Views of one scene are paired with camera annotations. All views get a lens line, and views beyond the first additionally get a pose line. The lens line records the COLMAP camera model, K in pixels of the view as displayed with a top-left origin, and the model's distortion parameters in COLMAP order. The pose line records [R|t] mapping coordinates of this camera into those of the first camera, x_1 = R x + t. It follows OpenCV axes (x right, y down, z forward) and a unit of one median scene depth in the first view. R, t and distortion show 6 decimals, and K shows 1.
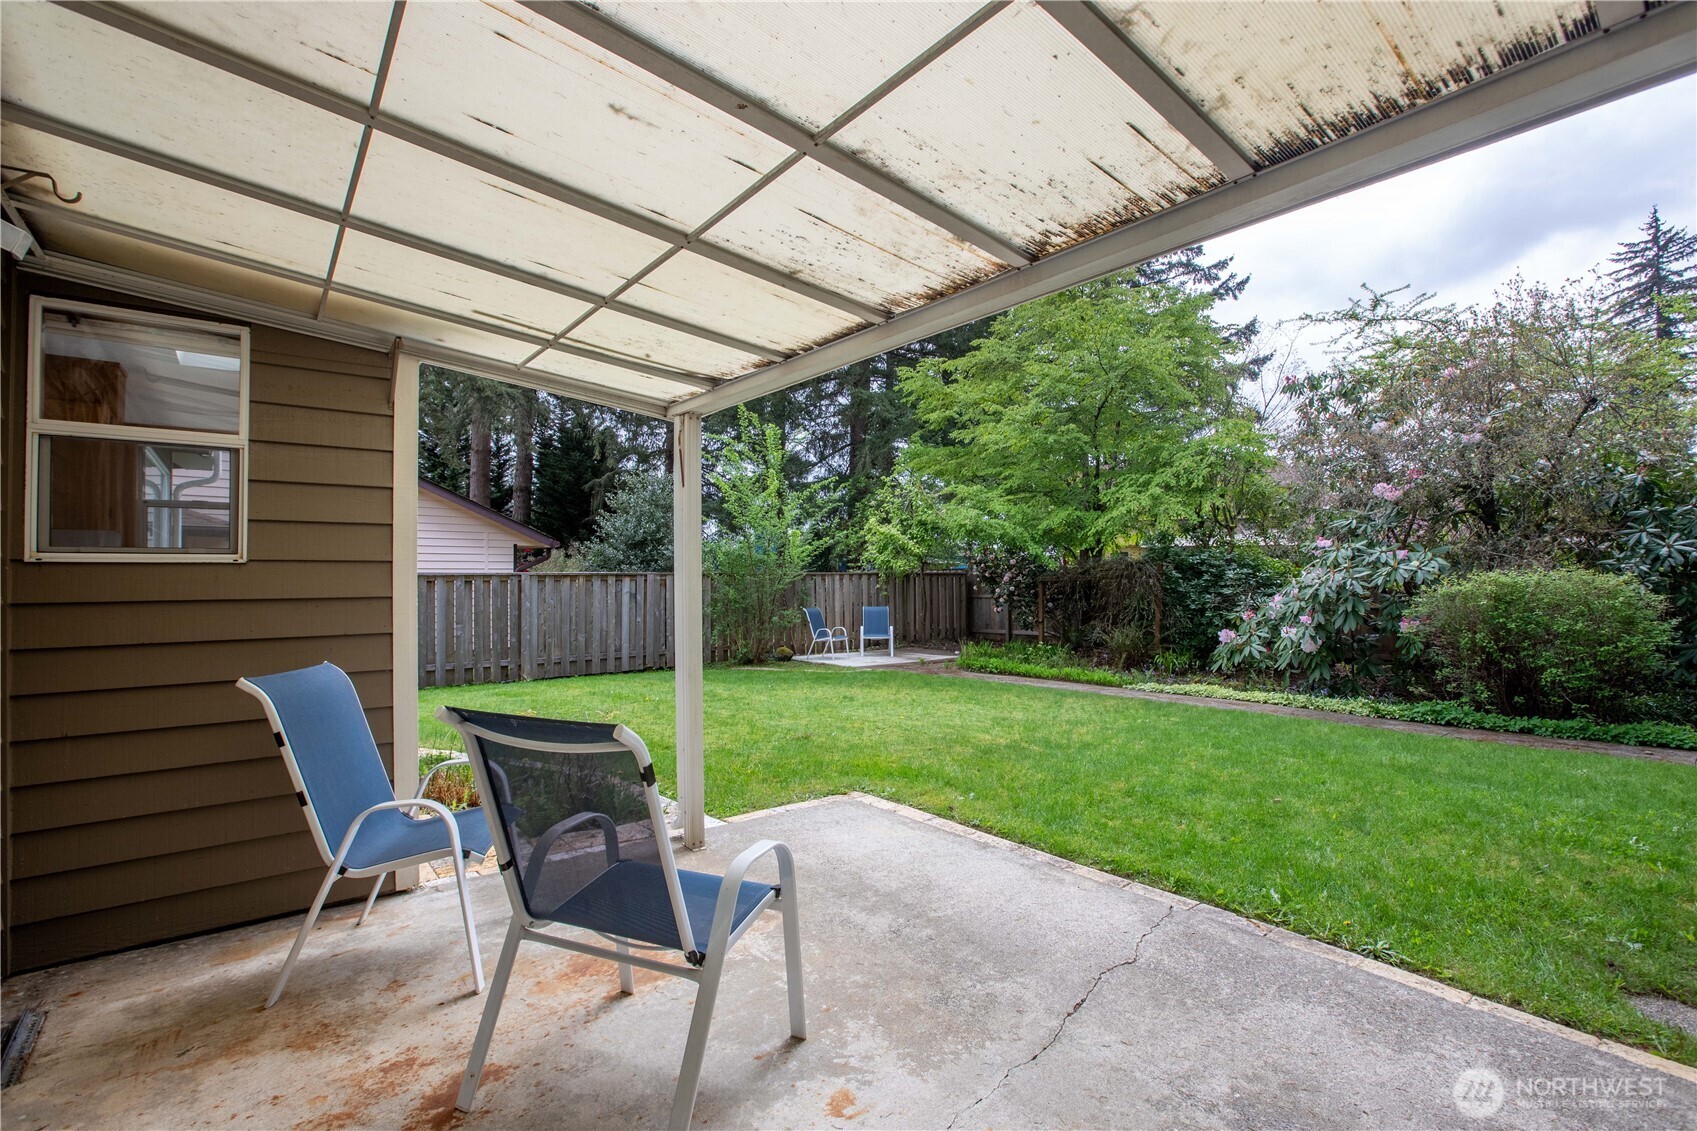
lens RADIAL K [[765.6, 0, 878.1], [0, 765.6, 571.7], [0, 0, 1]] dist [-0.021993, 0.000475]
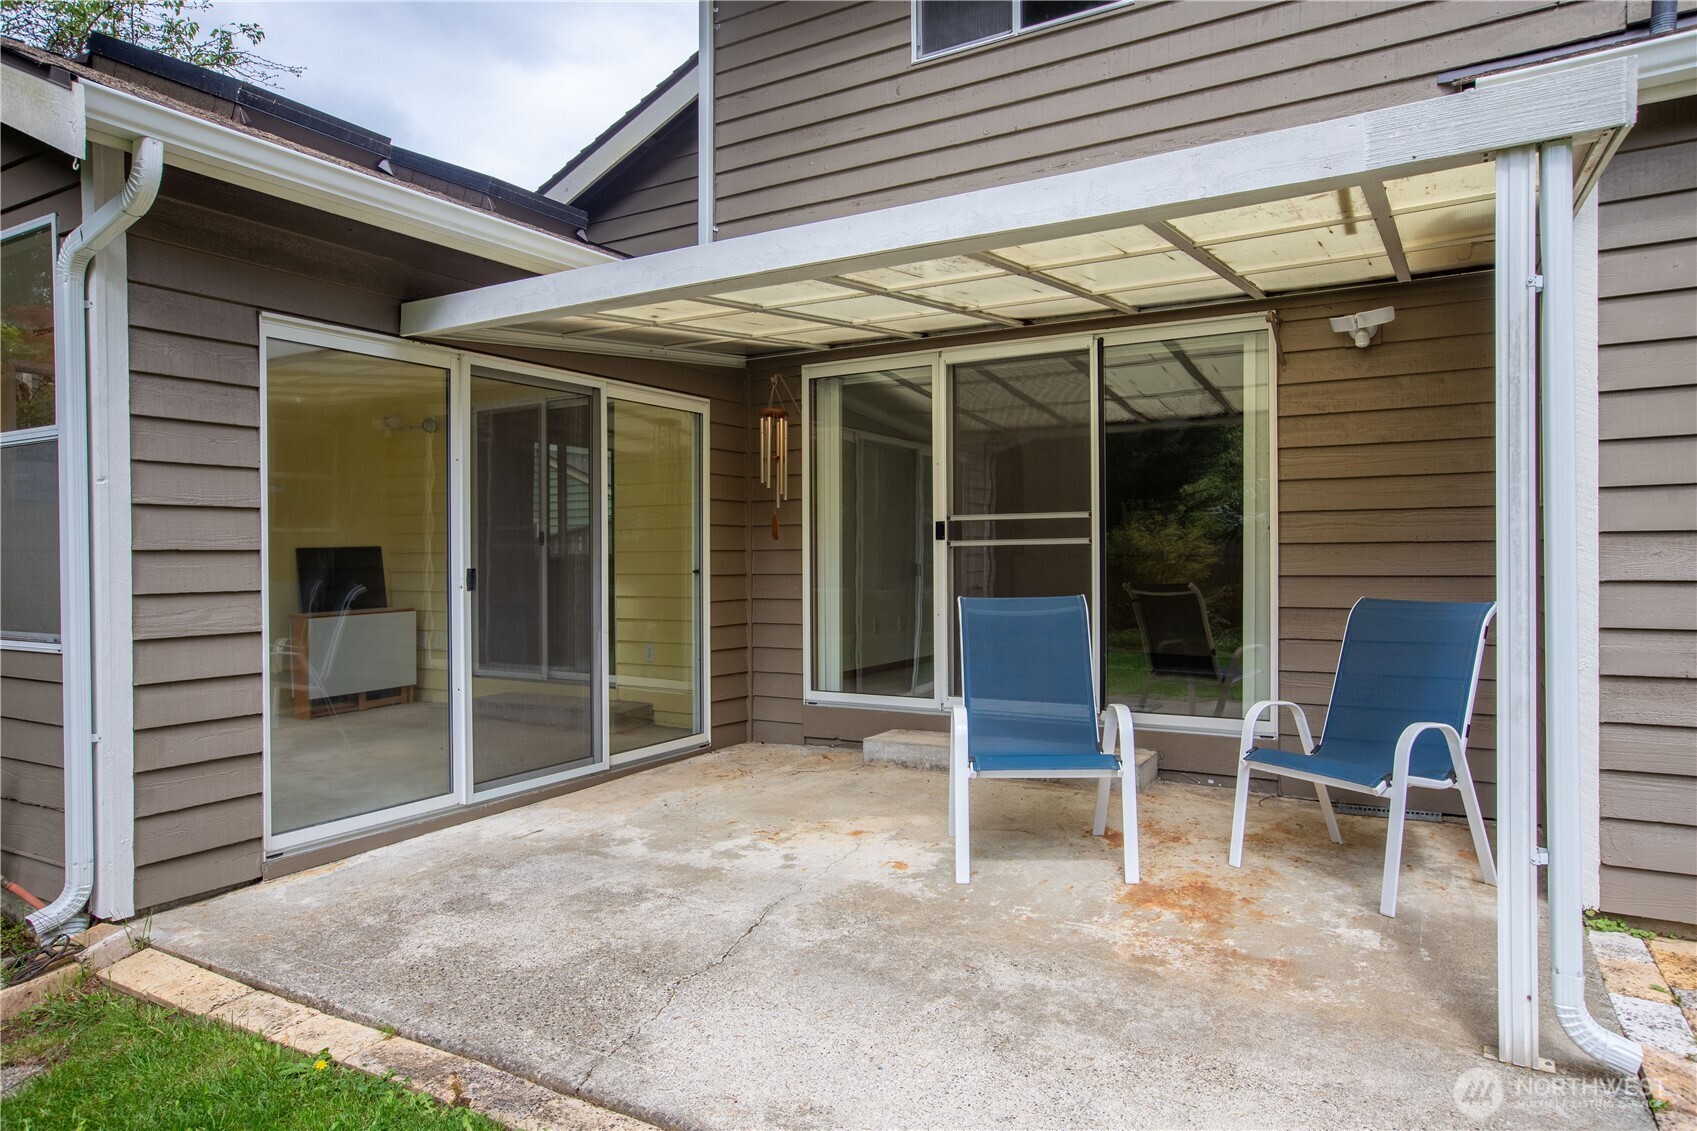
lens RADIAL K [[1029.1, 0, 849.6], [0, 1029.1, 561.6], [0, 0, 1]] dist [-0.002628, -0.000421]
pose [[-0.943968, 0.011657, -0.329831, 0.577888], [0.013828, 0.999895, -0.004235, 0.067768], [0.329747, -0.008559, -0.944030, 2.324840]]
